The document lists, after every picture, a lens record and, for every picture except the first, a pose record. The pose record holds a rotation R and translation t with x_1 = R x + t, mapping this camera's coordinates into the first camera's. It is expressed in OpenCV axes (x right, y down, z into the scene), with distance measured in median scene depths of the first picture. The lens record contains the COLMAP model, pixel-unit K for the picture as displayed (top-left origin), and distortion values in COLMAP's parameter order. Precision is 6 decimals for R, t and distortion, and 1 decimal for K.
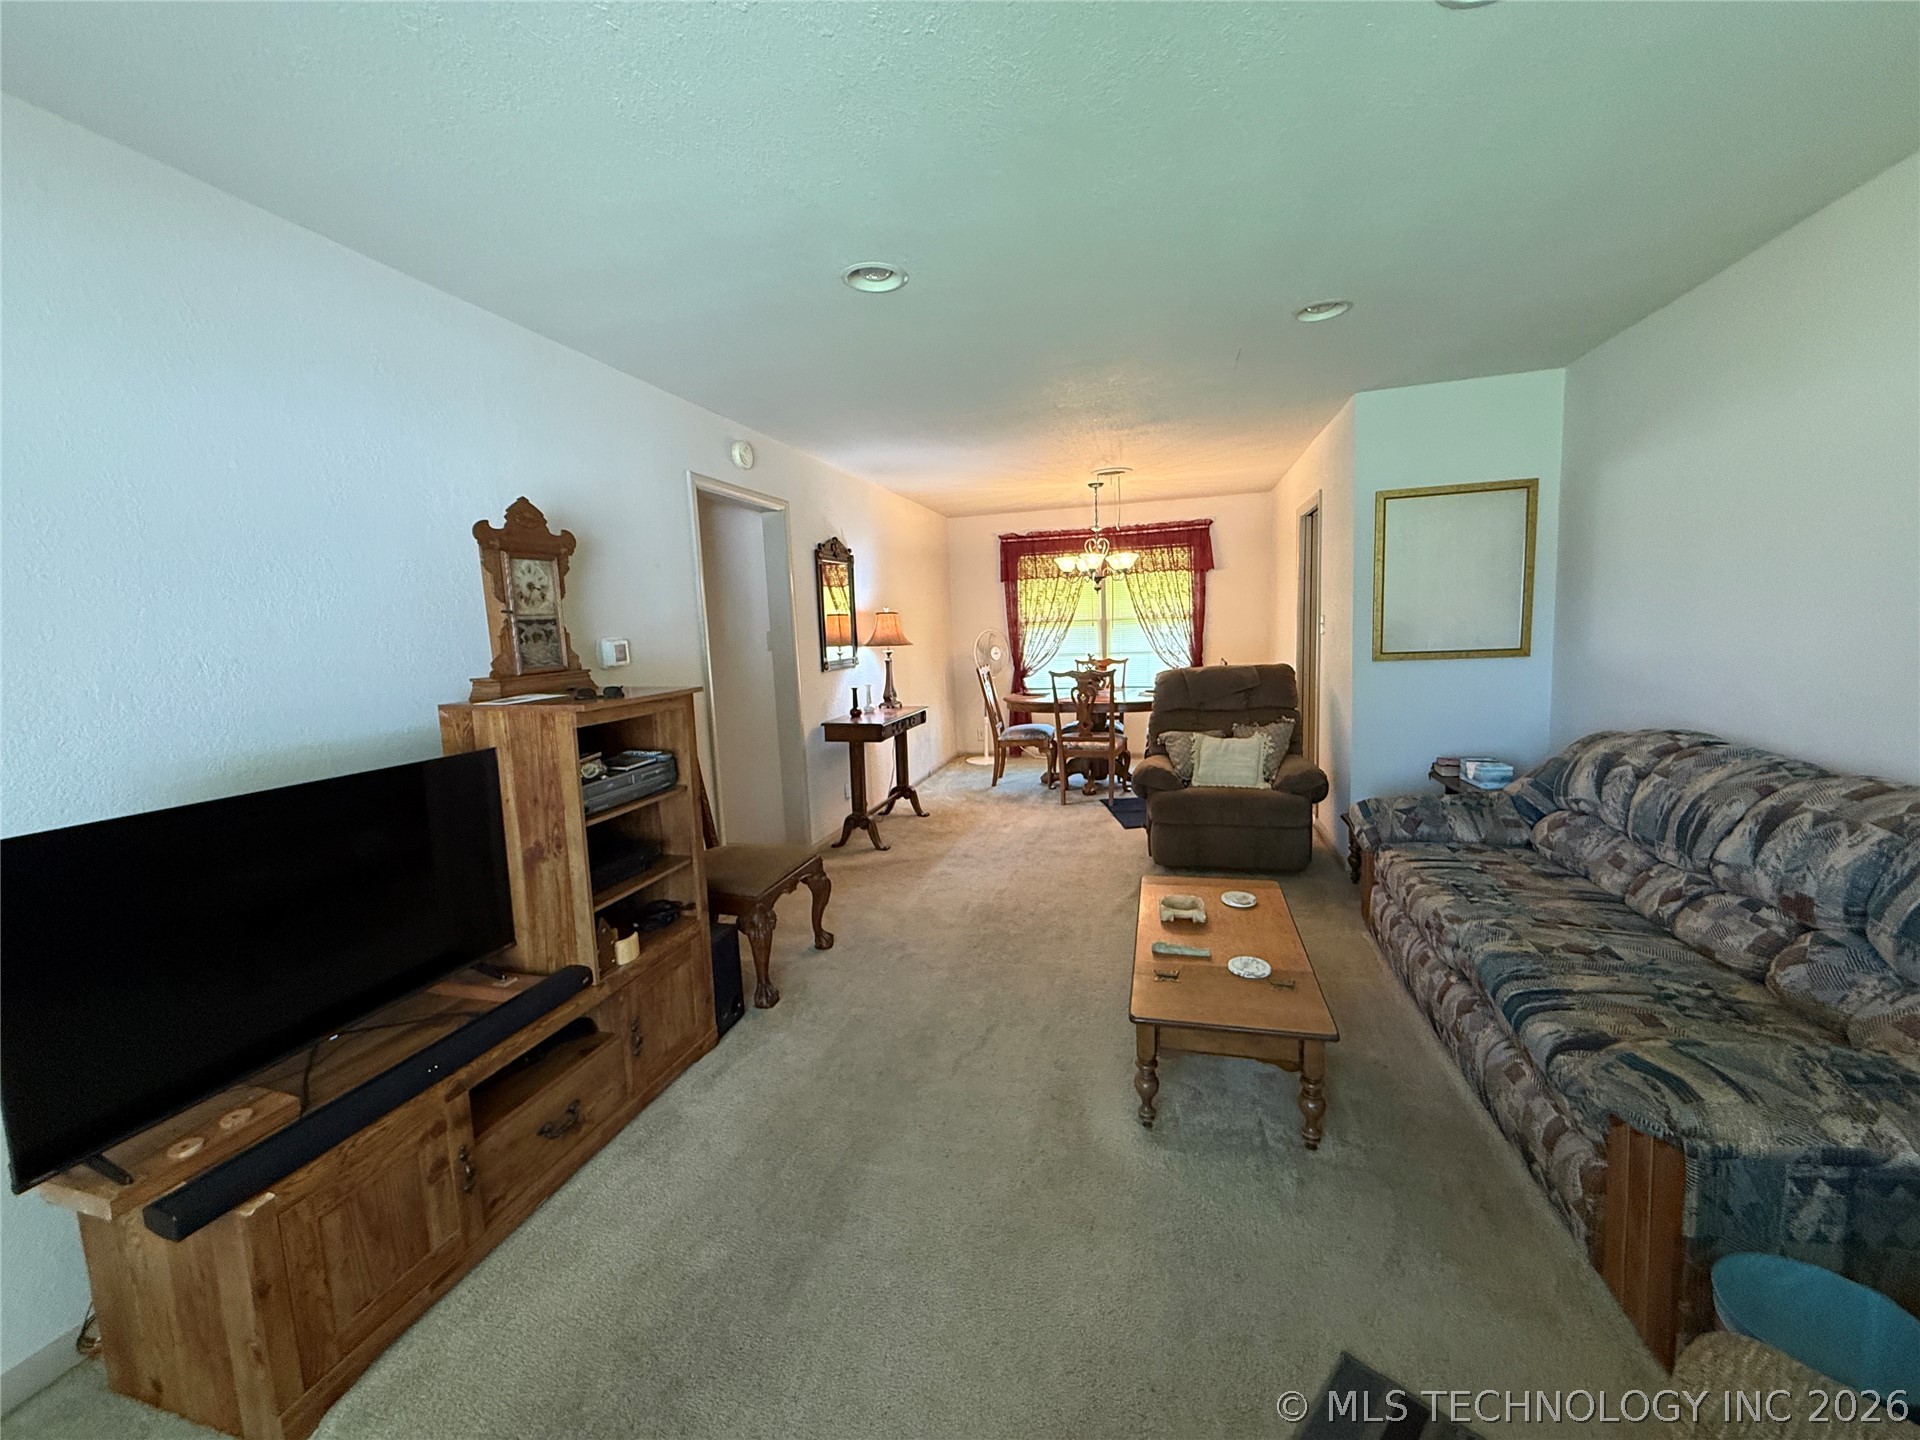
lens RADIAL K [[775.6, 0, 952.1], [0, 775.6, 707.0], [0, 0, 1]] dist [-0.007848, 0.001158]
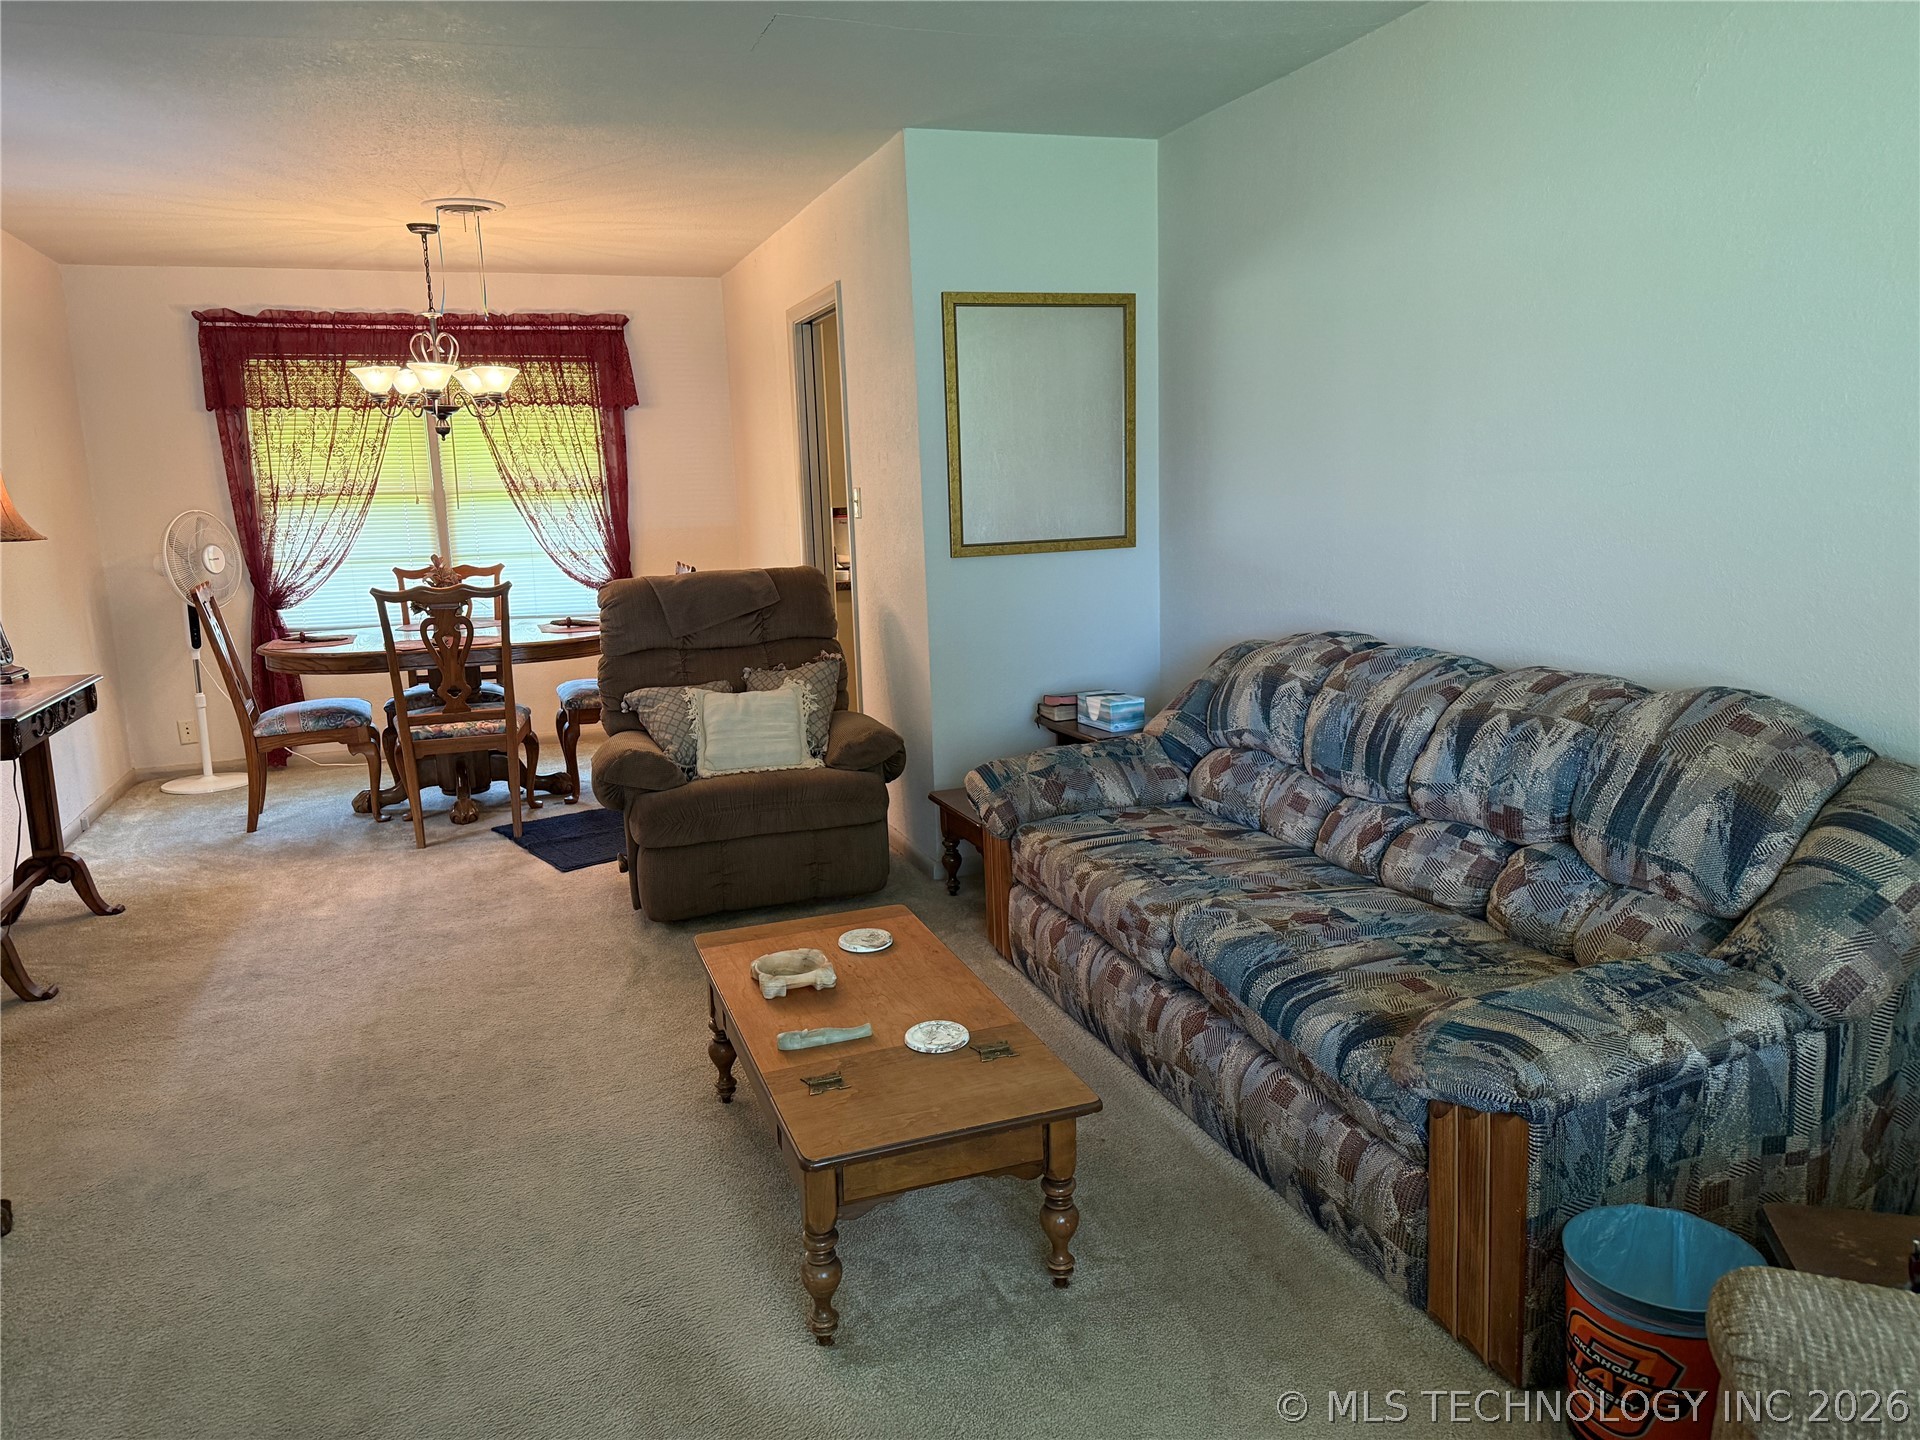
lens RADIAL K [[1371.2, 0, 964.1], [0, 1371.2, 707.7], [0, 0, 1]] dist [0.065133, -0.095264]
pose [[0.806931, -0.079259, 0.585304, -0.201122], [0.059006, 0.996816, 0.053635, 0.010127], [-0.587691, -0.008743, 0.809038, 0.079351]]
